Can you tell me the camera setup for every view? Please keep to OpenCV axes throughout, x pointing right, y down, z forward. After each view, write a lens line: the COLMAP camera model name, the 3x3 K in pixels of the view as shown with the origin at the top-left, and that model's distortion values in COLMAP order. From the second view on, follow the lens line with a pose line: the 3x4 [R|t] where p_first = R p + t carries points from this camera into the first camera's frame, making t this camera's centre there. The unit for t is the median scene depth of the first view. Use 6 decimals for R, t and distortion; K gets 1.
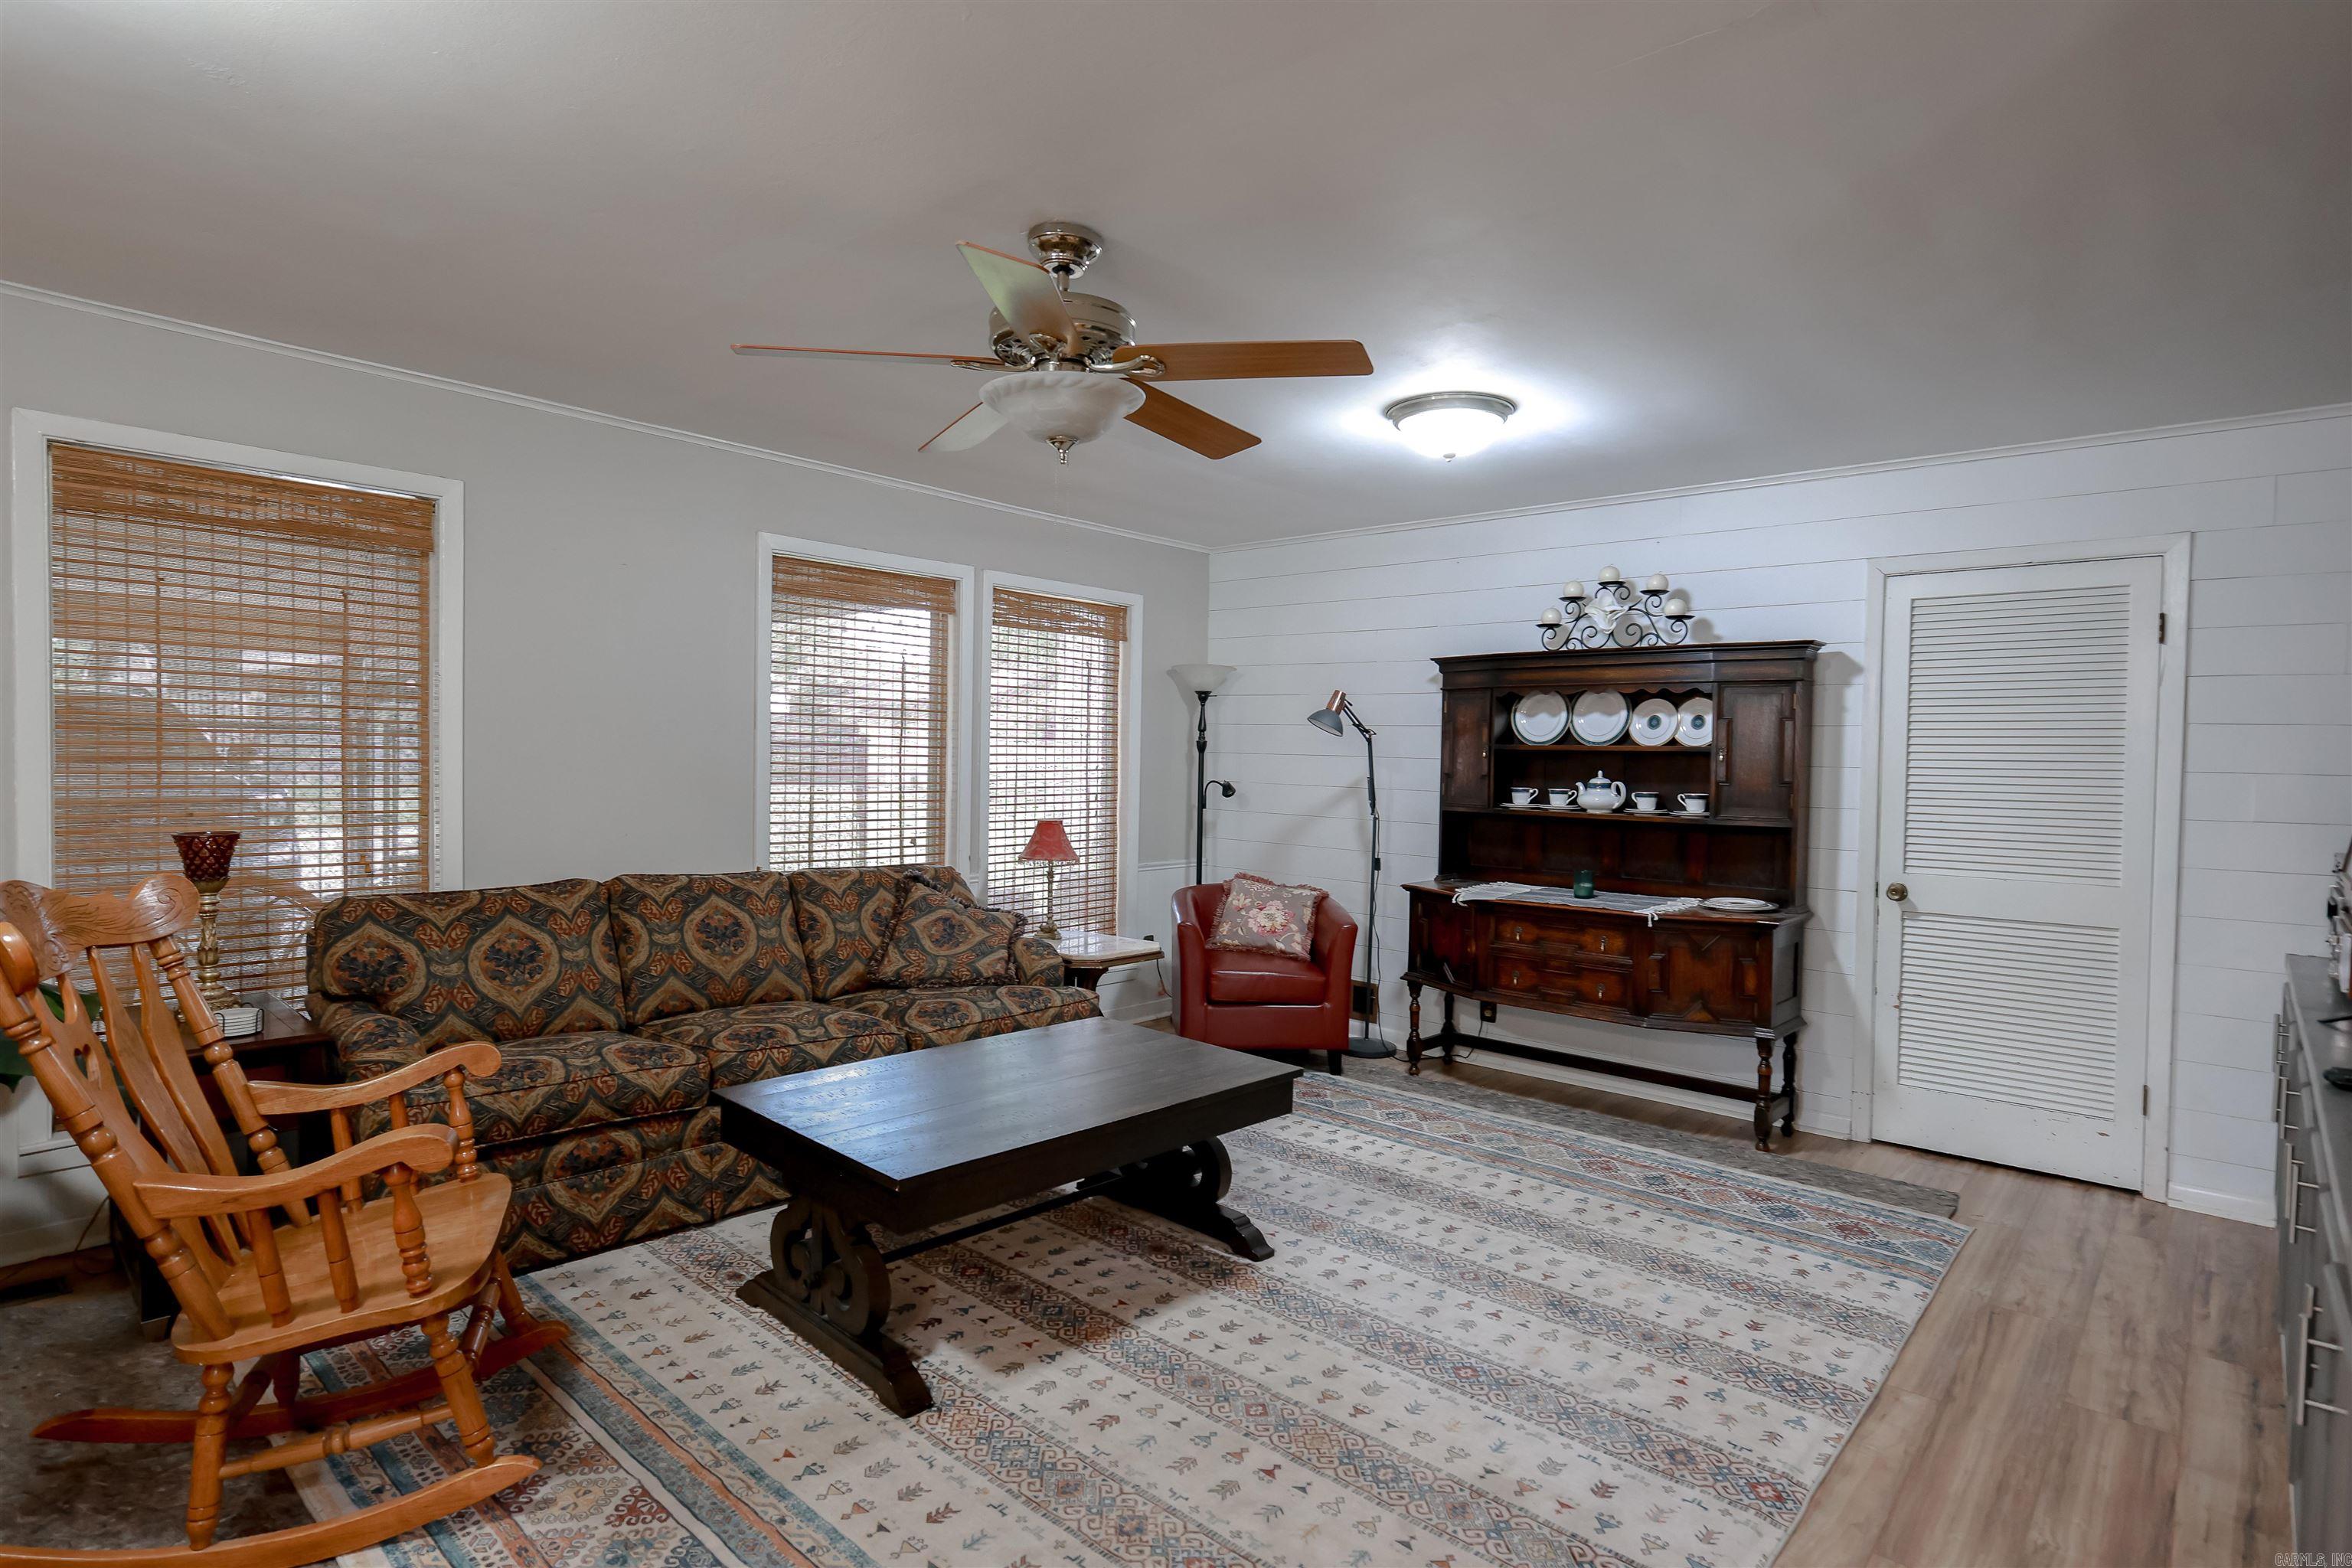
lens RADIAL K [[1193.5, 0, 1179.8], [0, 1193.5, 786.7], [0, 0, 1]] dist [0.003804, -0.000418]
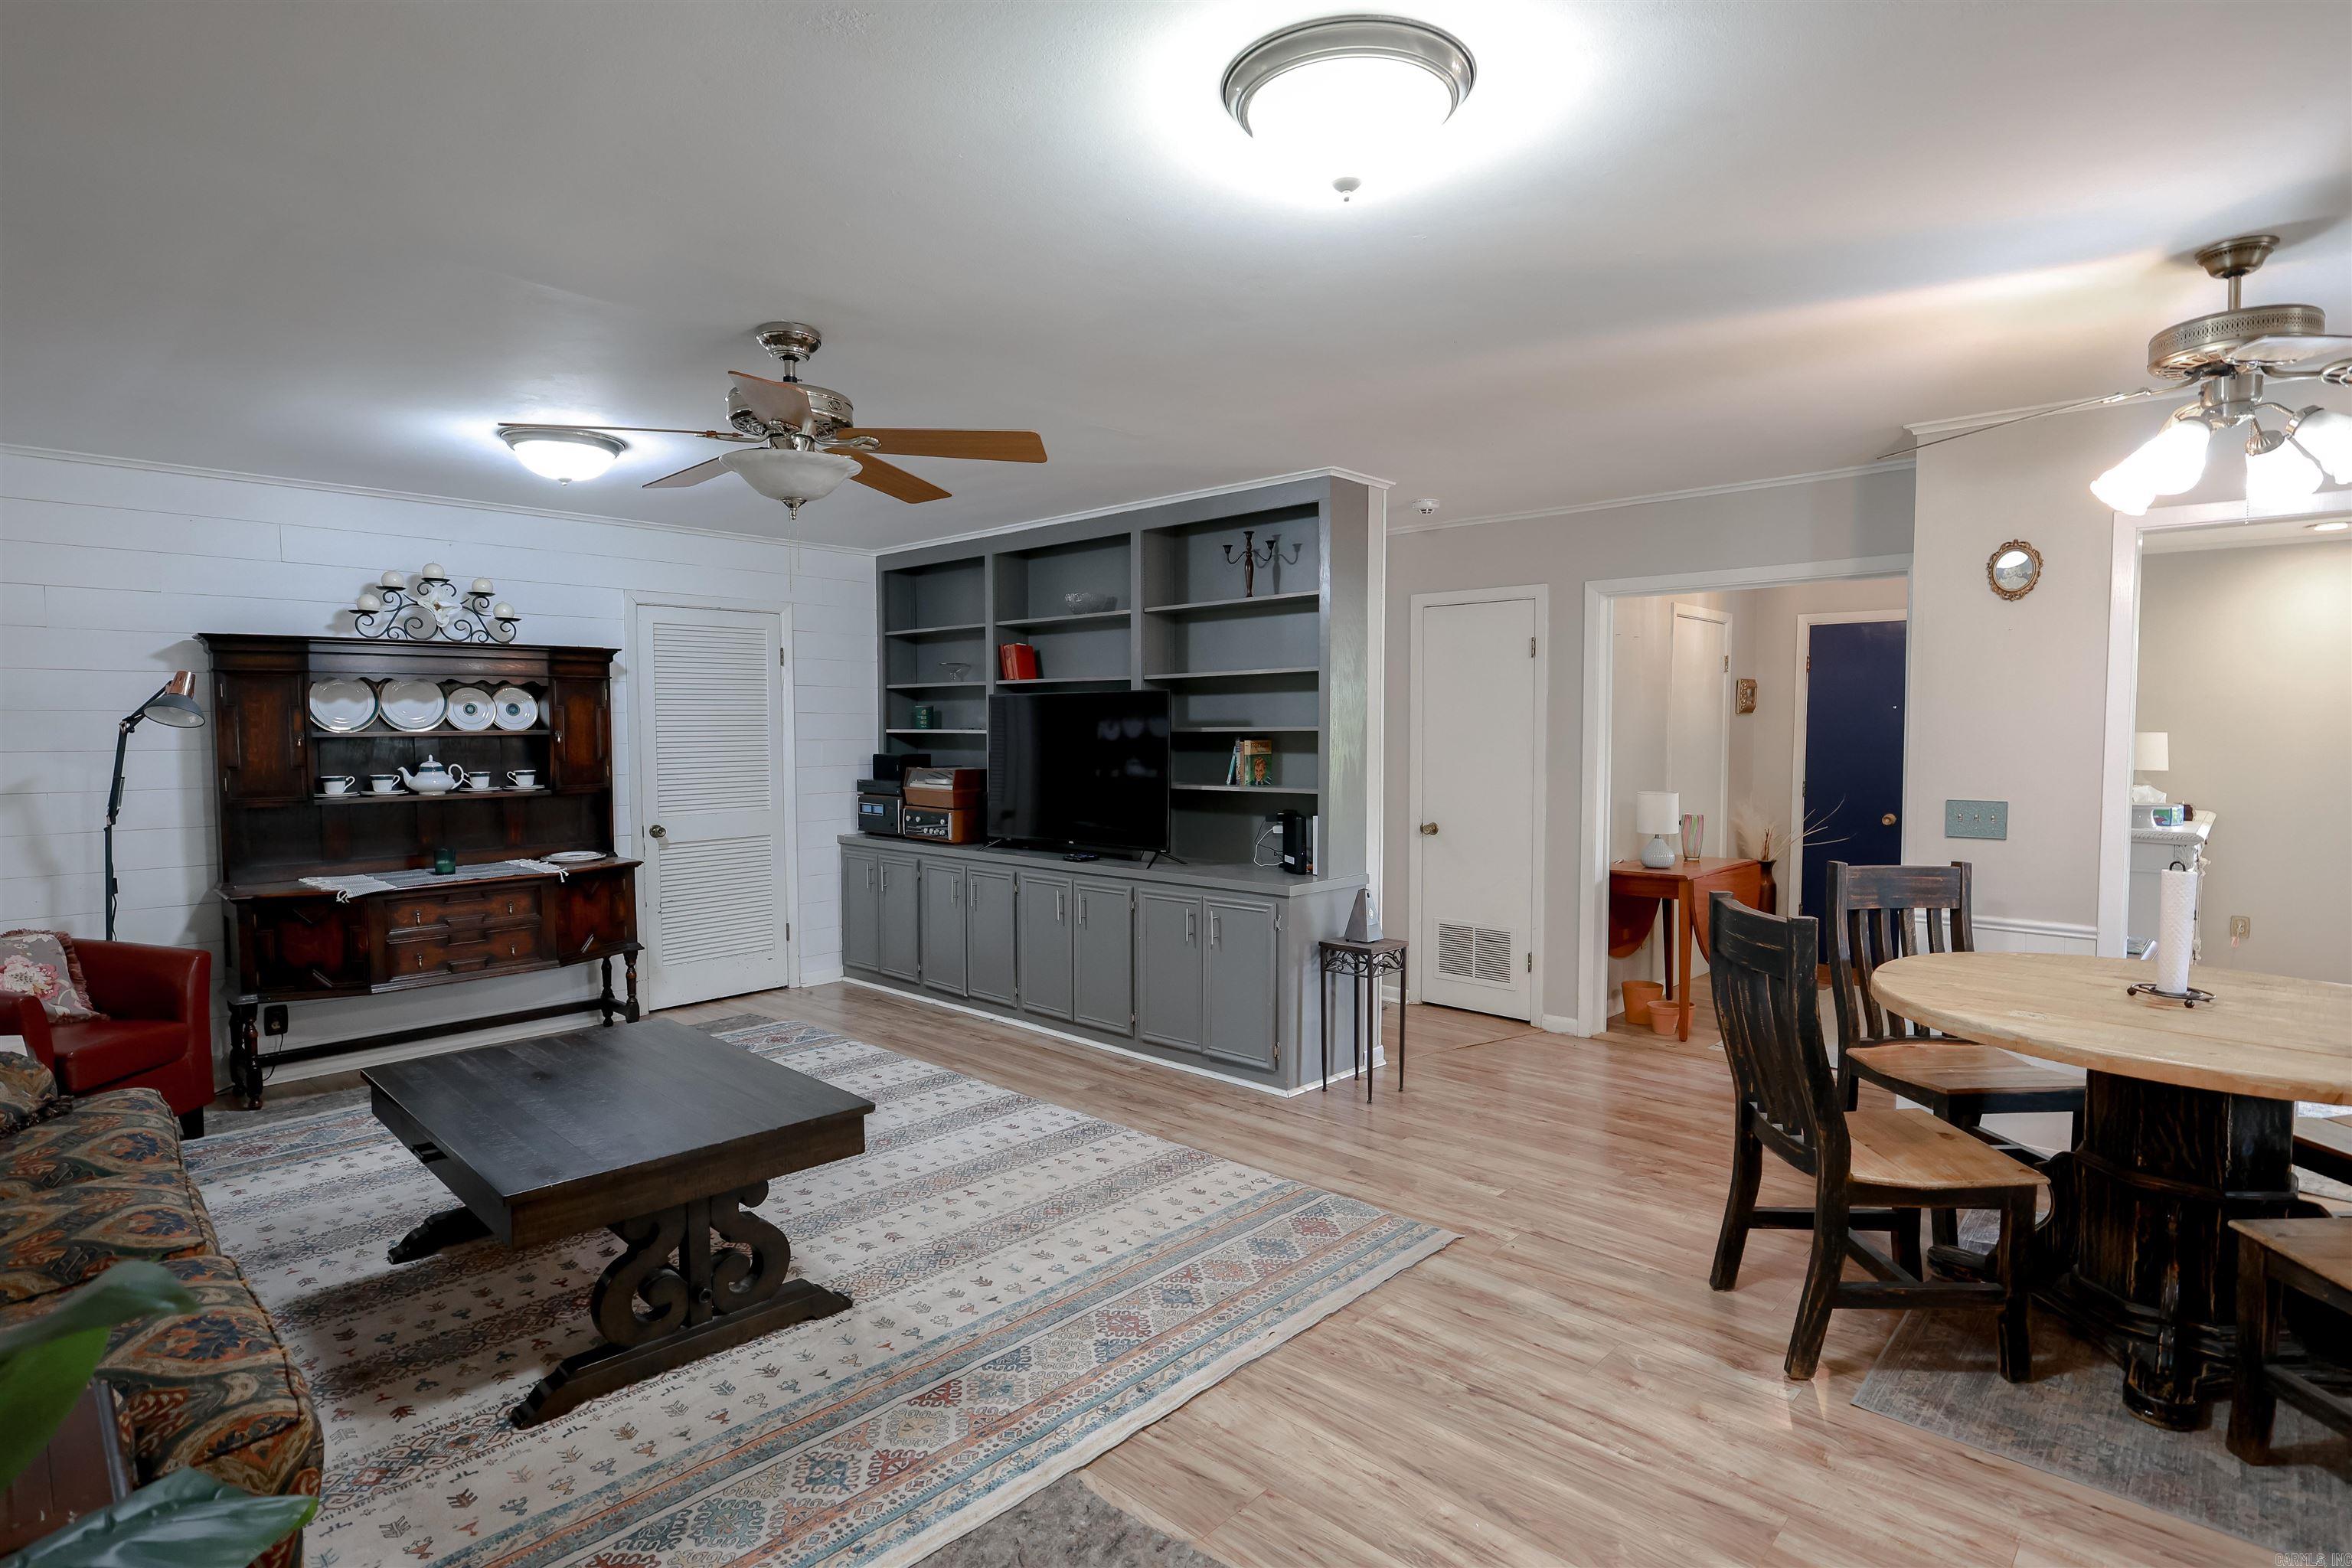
lens RADIAL K [[1193.5, 0, 1179.8], [0, 1193.5, 786.7], [0, 0, 1]] dist [0.003804, -0.000418]
pose [[0.021133, -0.070578, 0.997282, -0.765553], [0.032056, 0.997040, 0.069882, -0.041763], [-0.999263, 0.030492, 0.023332, 0.337496]]
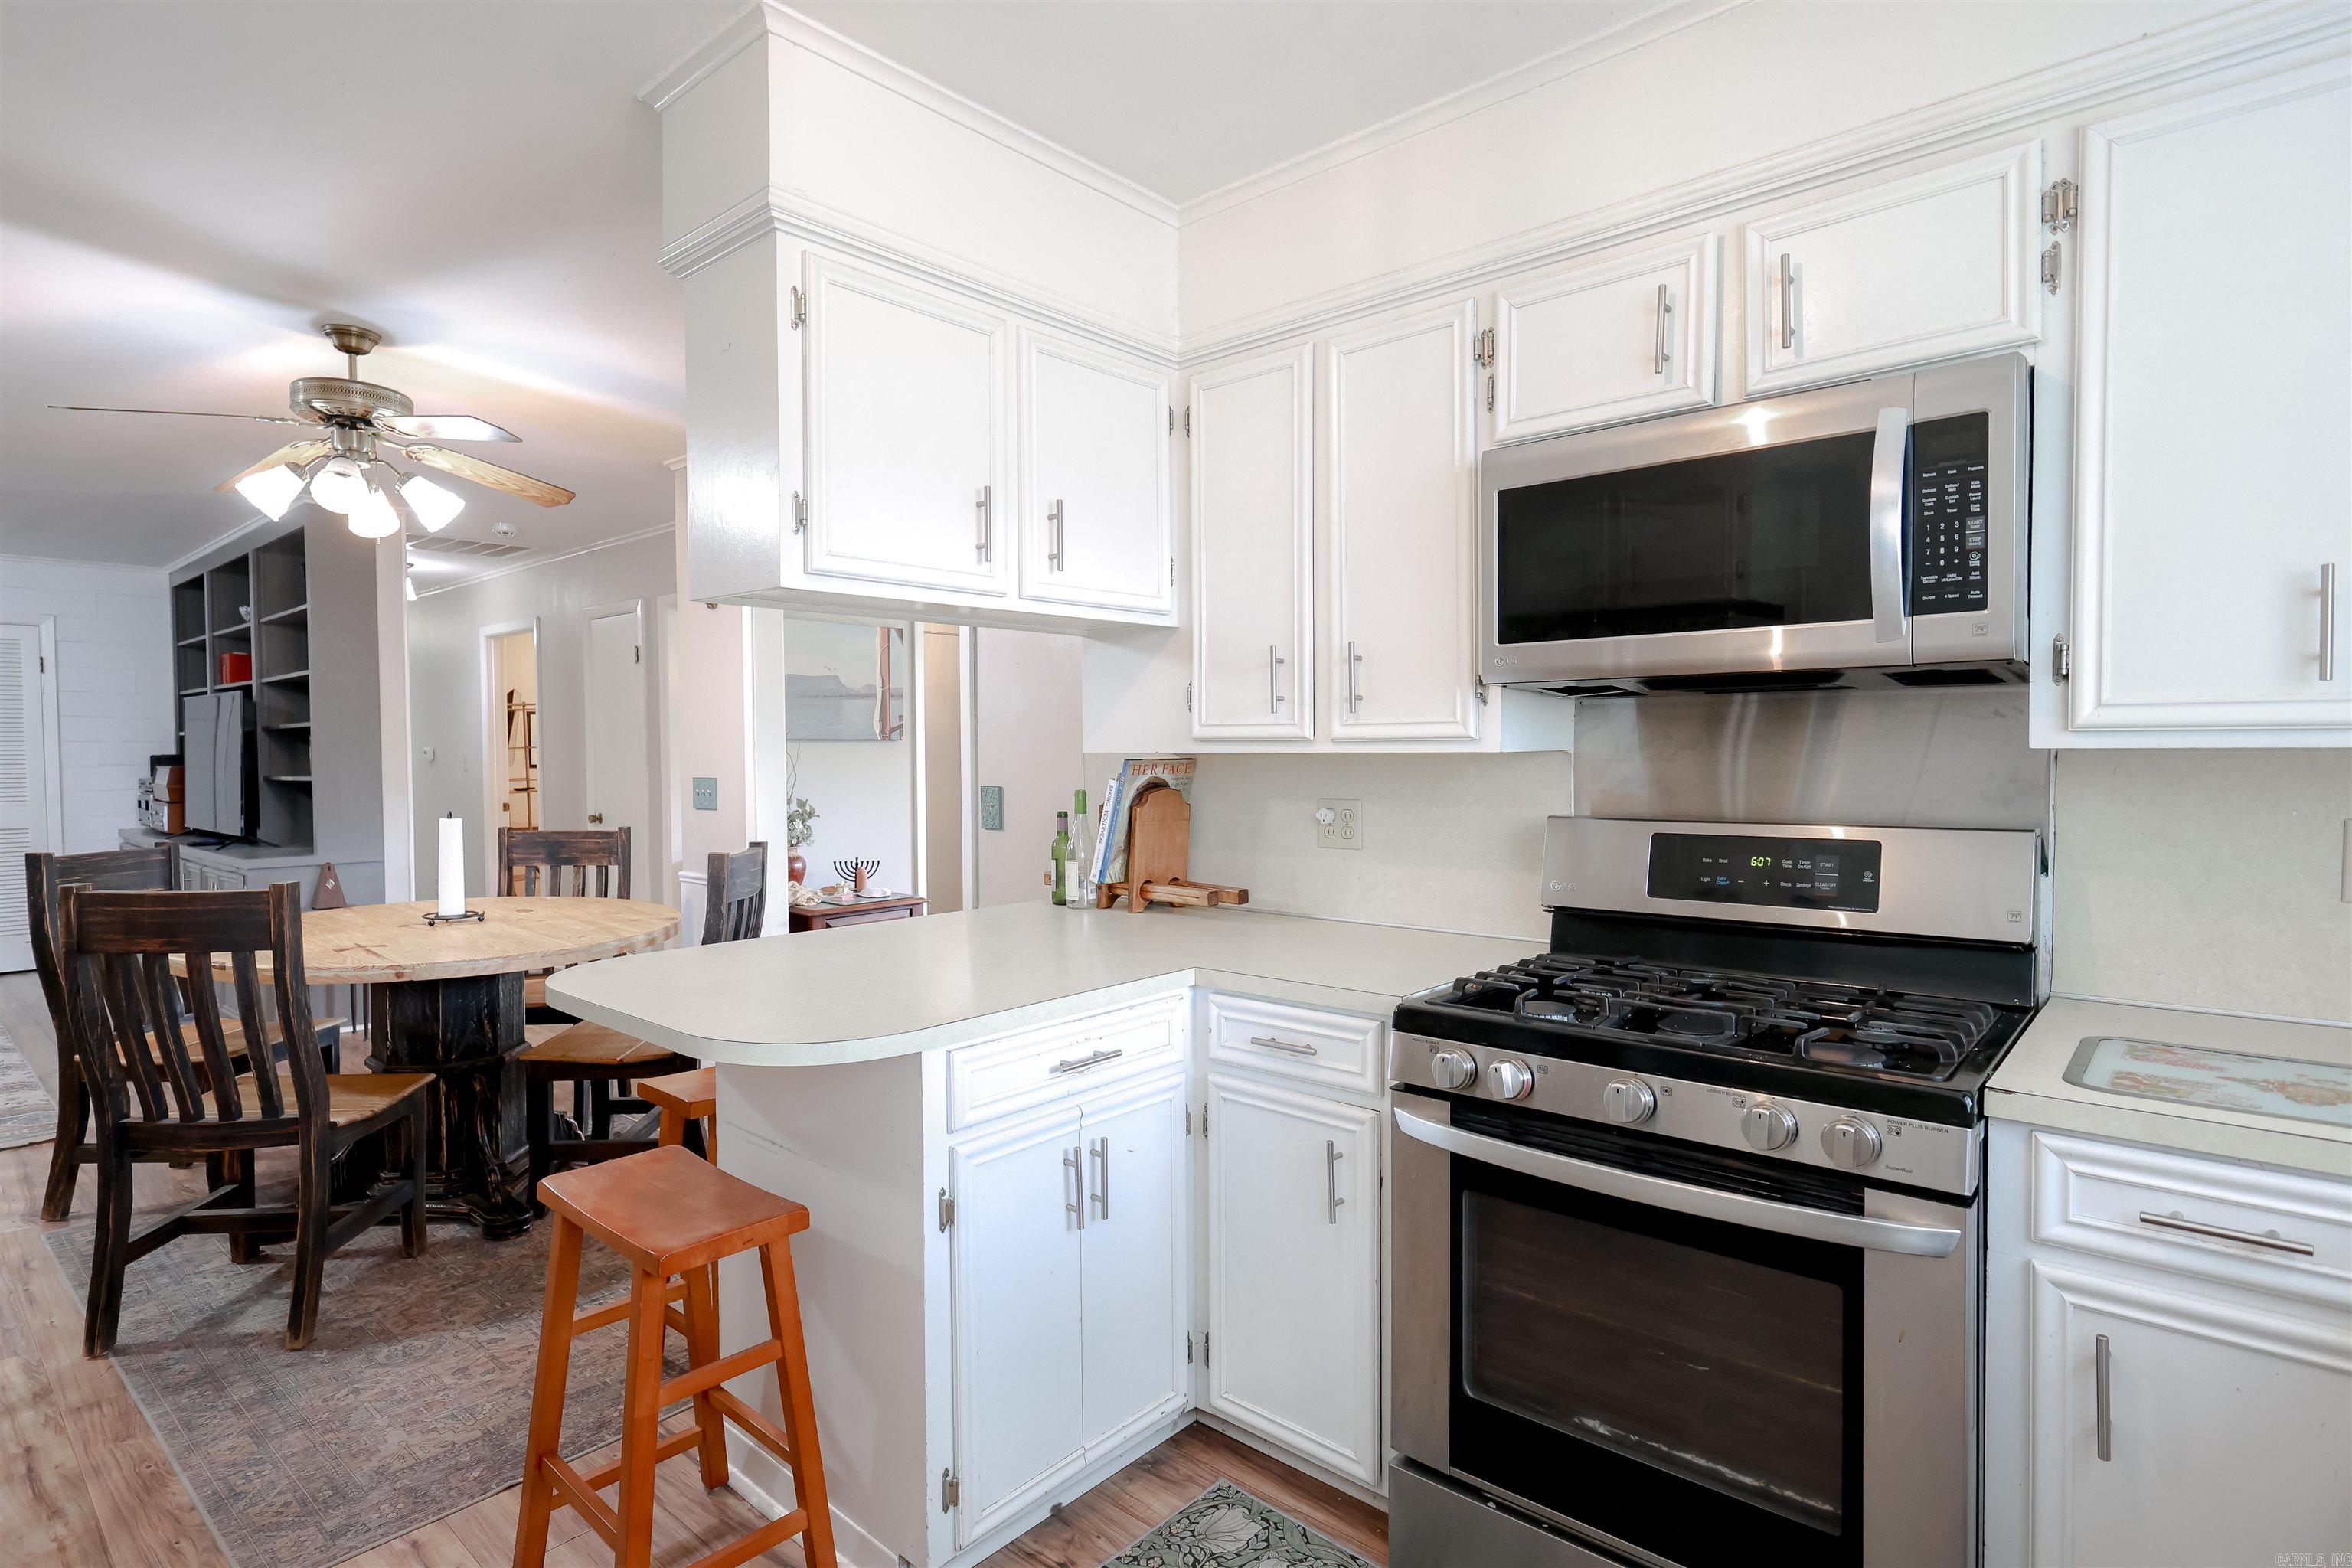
lens RADIAL K [[1193.5, 0, 1179.8], [0, 1193.5, 786.7], [0, 0, 1]] dist [0.003804, -0.000418]
pose [[-0.008913, -0.050554, 0.998682, -0.926115], [0.032511, 0.998179, 0.050818, 0.018137], [-0.999432, 0.032921, -0.007253, -0.657971]]
